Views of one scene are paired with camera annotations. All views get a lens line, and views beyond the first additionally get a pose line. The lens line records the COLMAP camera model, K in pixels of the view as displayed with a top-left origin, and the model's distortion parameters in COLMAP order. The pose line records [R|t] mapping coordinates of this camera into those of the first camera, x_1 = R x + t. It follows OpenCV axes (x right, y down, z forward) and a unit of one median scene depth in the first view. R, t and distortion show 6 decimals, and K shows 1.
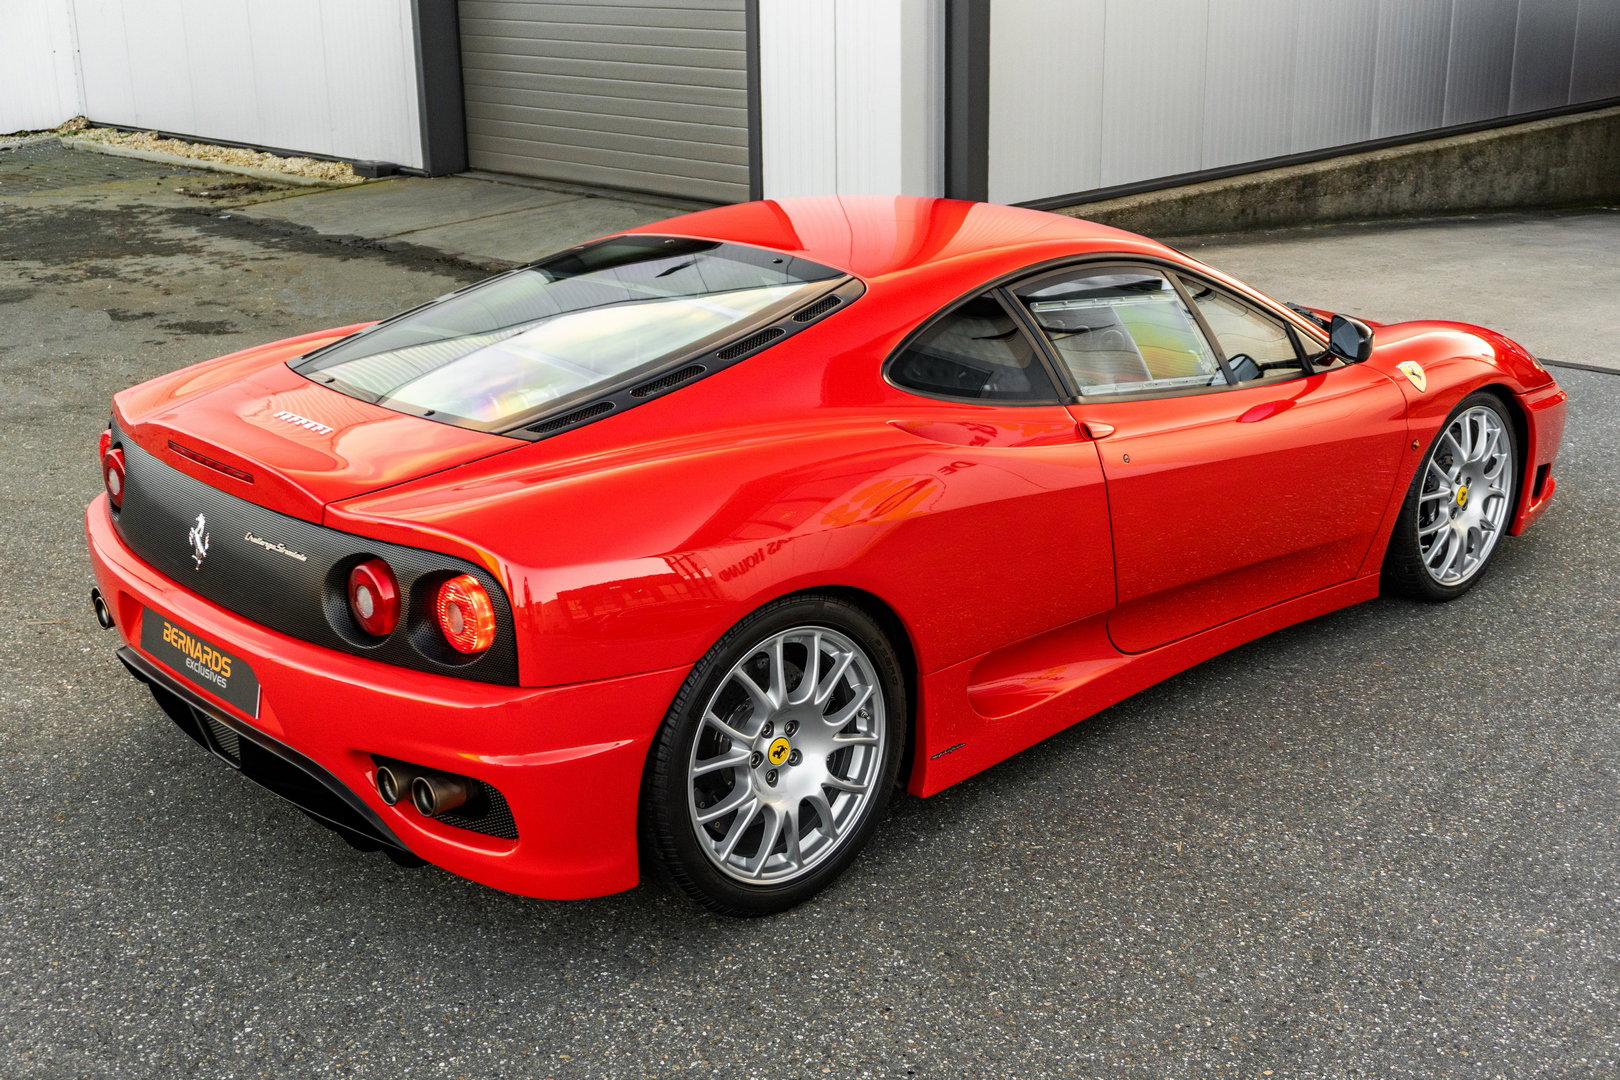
lens RADIAL K [[1883.6, 0, 807.7], [0, 1883.6, 532.6], [0, 0, 1]] dist [0.009272, 0.000000]
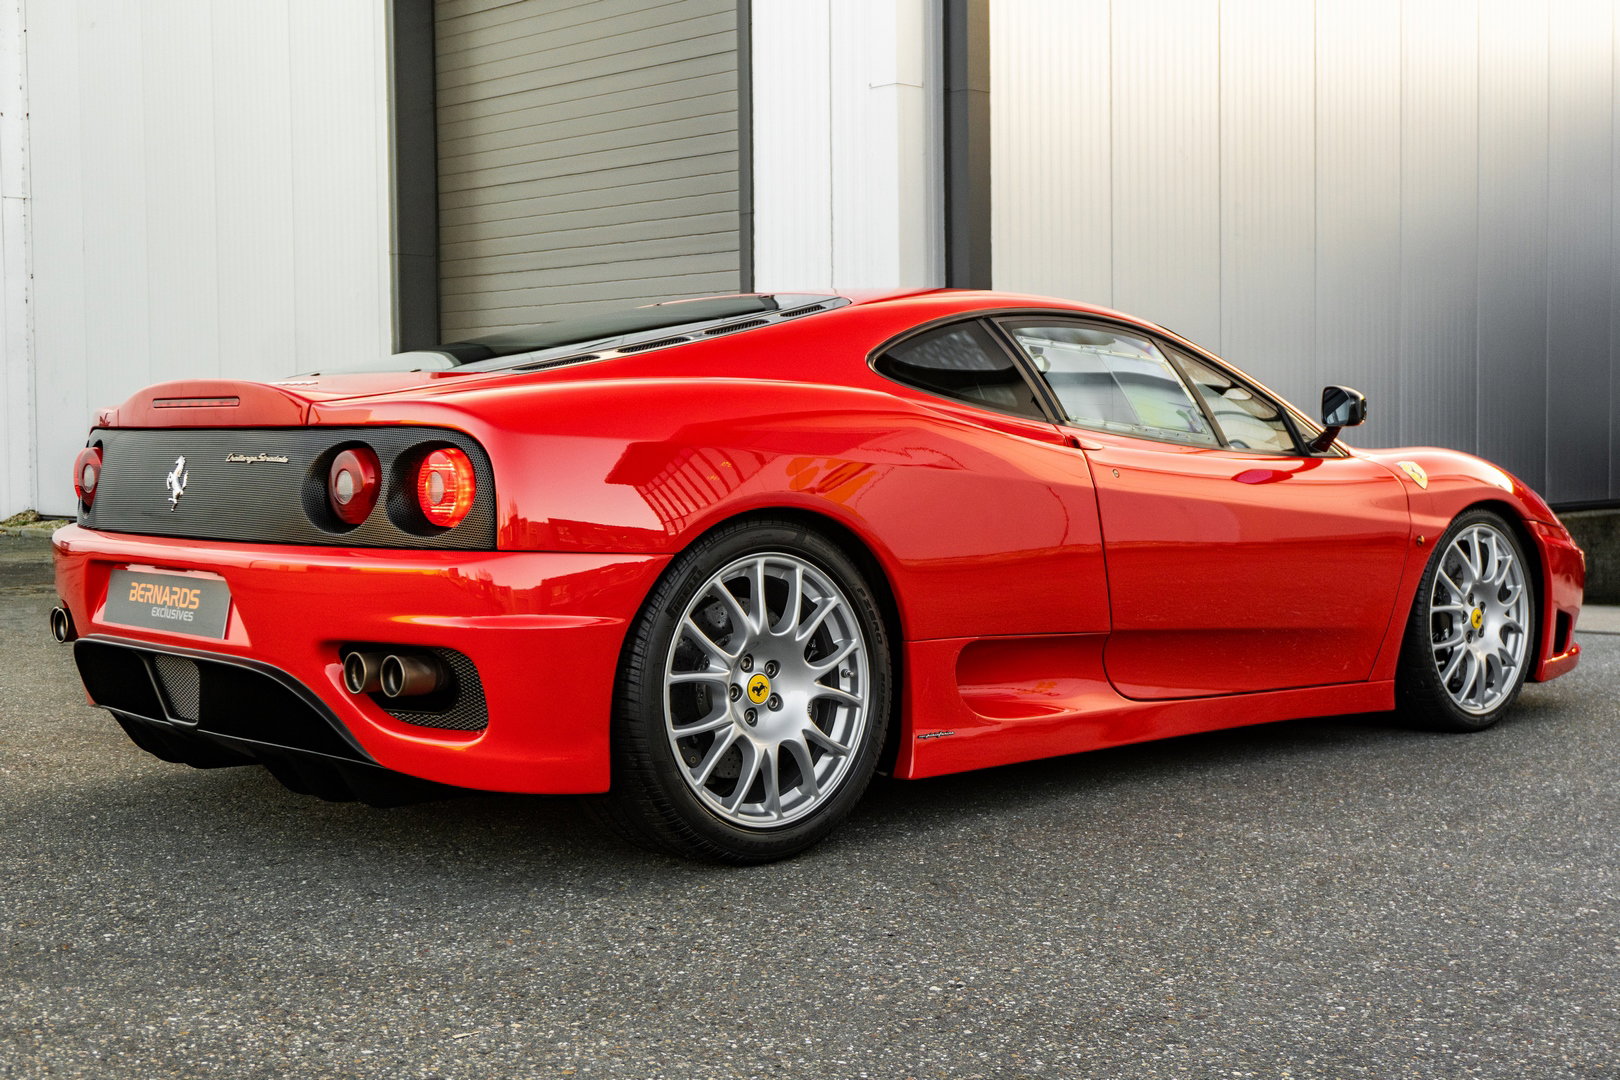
lens RADIAL K [[2118.1, 0, 819.9], [0, 2118.1, 547.0], [0, 0, 1]] dist [-0.009259, 0.000000]
pose [[0.999954, 0.008418, 0.004665, 0.010223], [-0.006937, 0.966410, -0.256911, 0.313013], [-0.006671, 0.256867, 0.966424, -0.067286]]
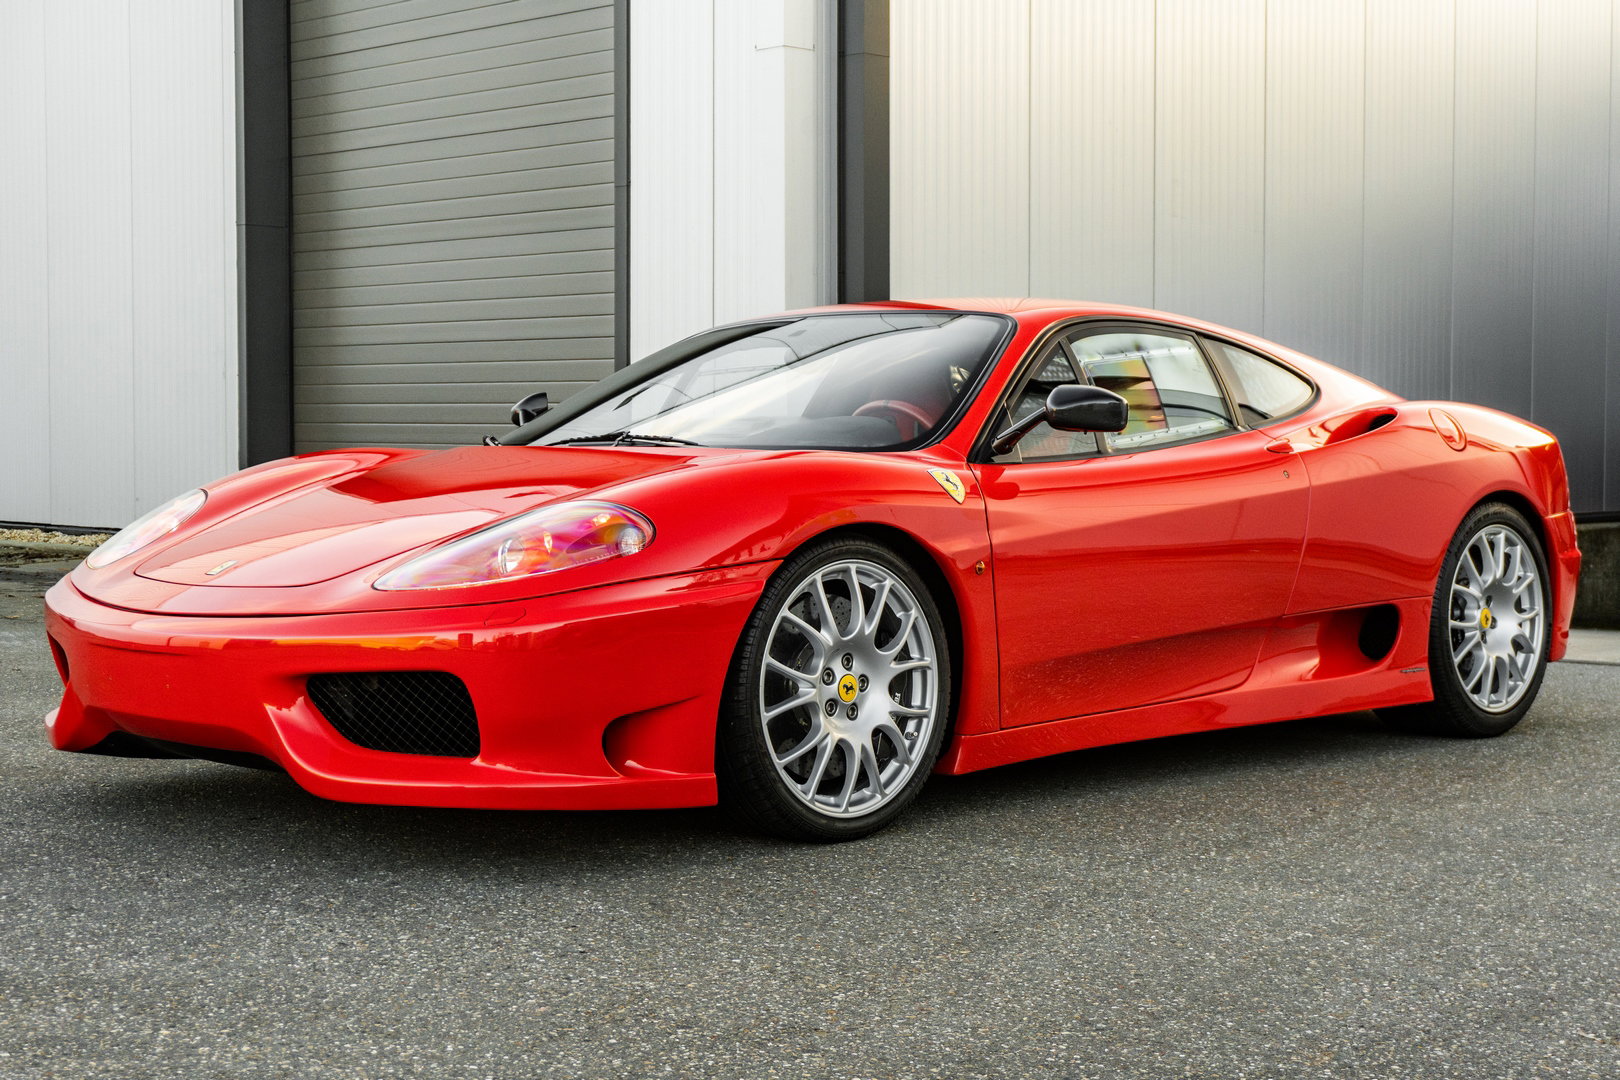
lens RADIAL K [[2425.9, 0, 809.0], [0, 2425.9, 551.9], [0, 0, 1]] dist [-0.008705, 0.000000]
pose [[0.999683, 0.018679, 0.016865, 0.119880], [-0.013674, 0.965755, -0.259096, 0.340391], [-0.021127, 0.258783, 0.965704, -0.175194]]
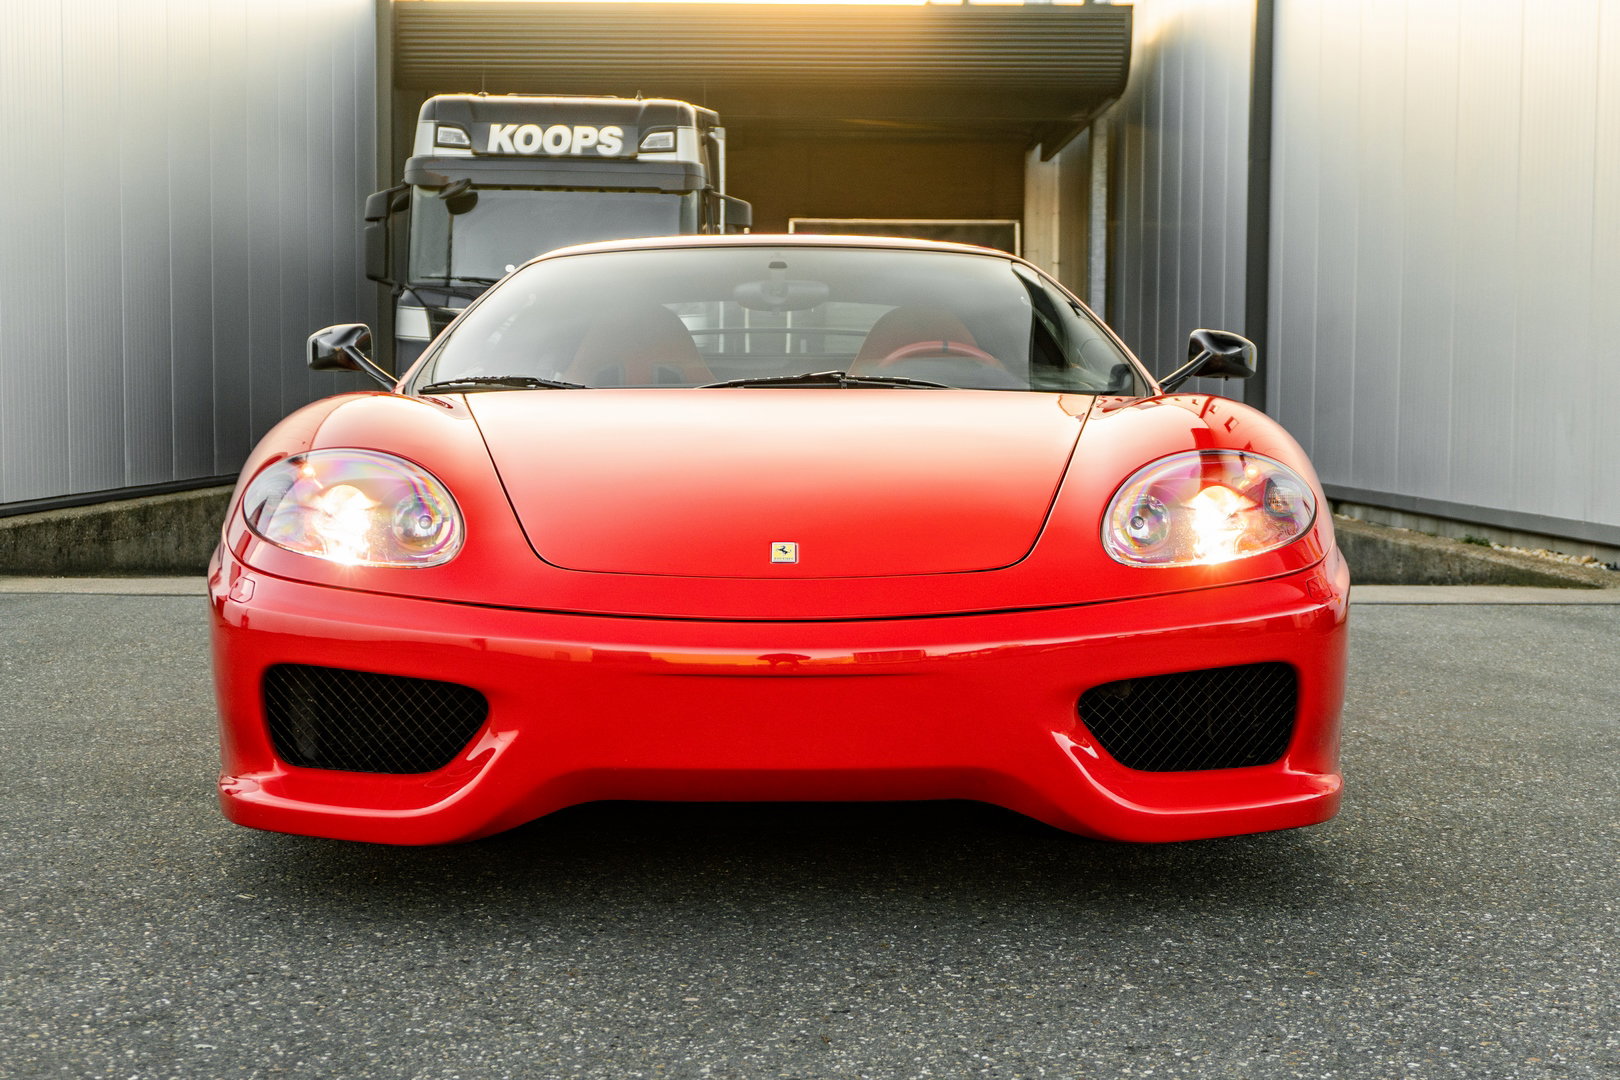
lens RADIAL K [[2118.1, 0, 825.5], [0, 2118.1, 539.5], [0, 0, 1]] dist [-0.009259, 0.000000]
pose [[0.678783, -0.024364, 0.733935, -0.743236], [0.209777, 0.964234, -0.162005, 0.150938], [-0.703738, 0.263929, 0.659617, 0.522182]]
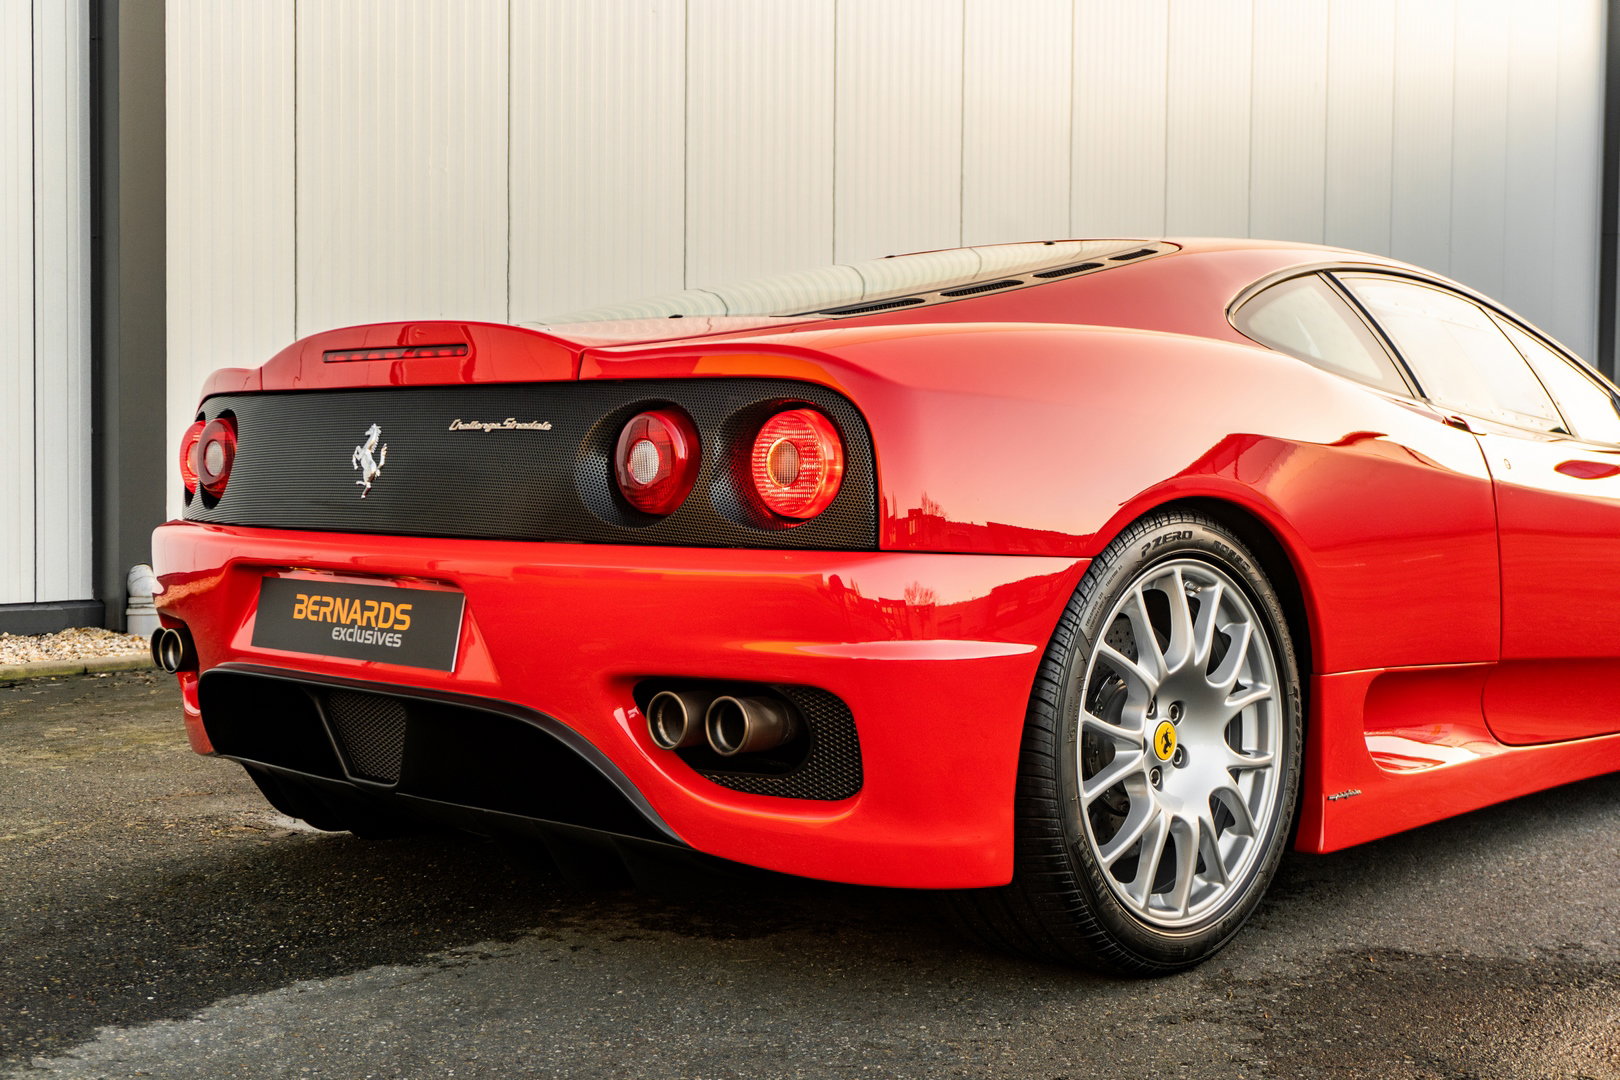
lens RADIAL K [[2064.6, 0, 804.0], [0, 2064.6, 540.0], [0, 0, 1]] dist [0.041789, 0.000000]
pose [[0.998211, 0.014502, 0.058000, -0.194163], [0.001755, 0.962608, -0.270893, 0.248239], [-0.059760, 0.270510, 0.960861, 0.214004]]
